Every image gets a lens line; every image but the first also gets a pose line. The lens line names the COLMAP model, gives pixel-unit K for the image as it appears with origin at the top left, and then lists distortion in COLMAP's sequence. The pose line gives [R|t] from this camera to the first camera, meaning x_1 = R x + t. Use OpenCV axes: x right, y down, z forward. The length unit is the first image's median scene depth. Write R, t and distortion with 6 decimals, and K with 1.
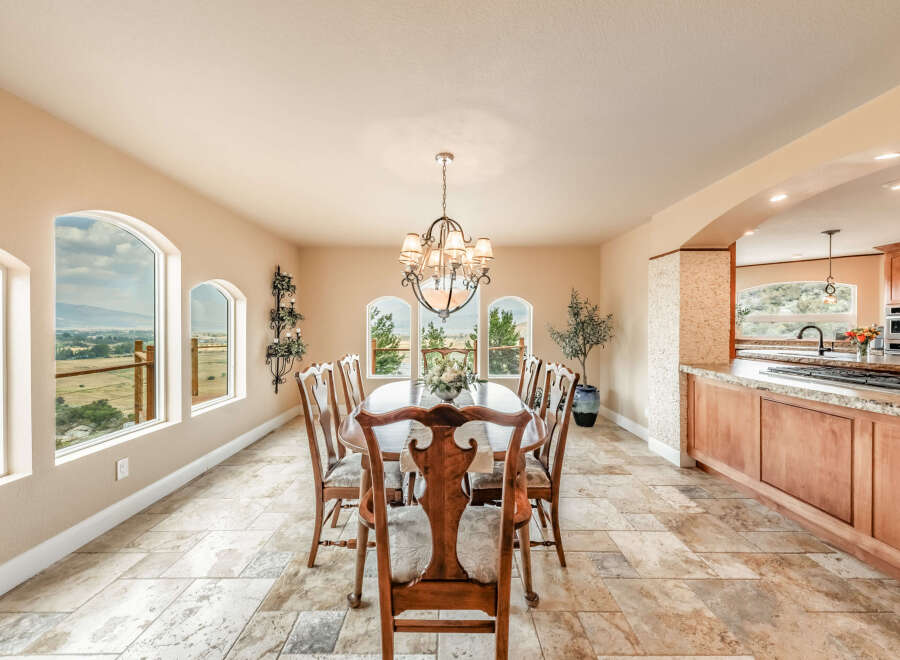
lens RADIAL K [[347.0, 0, 446.2], [0, 347.0, 331.9], [0, 0, 1]] dist [0.003291, -0.000518]
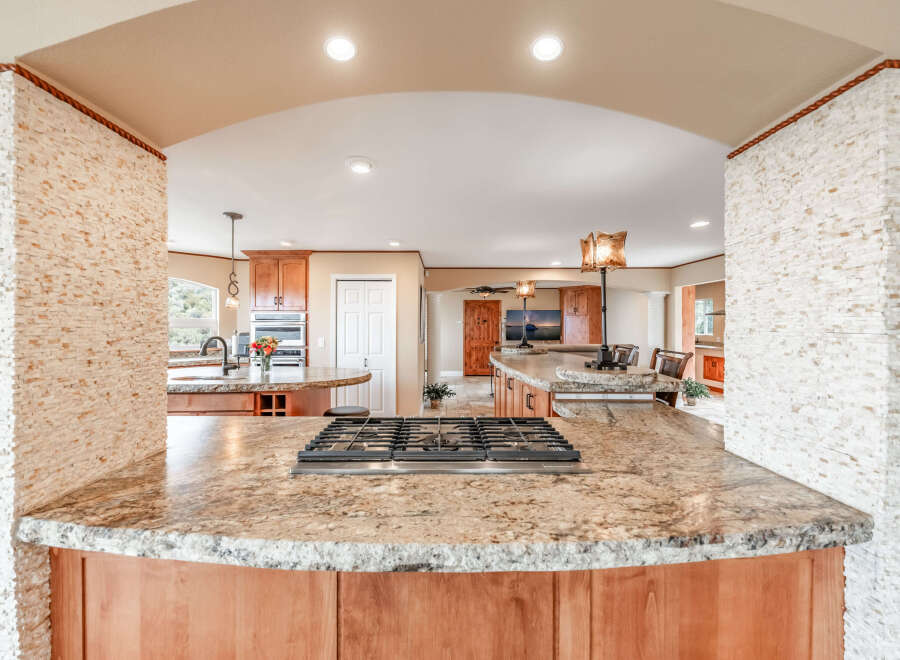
lens RADIAL K [[352.9, 0, 450.3], [0, 352.9, 325.9], [0, 0, 1]] dist [-0.001364, -0.000511]
pose [[0.000887, 0.001220, 0.999999, 0.414218], [0.014922, 0.999888, -0.001233, -0.041743], [-0.999888, 0.014923, 0.000869, 0.679385]]
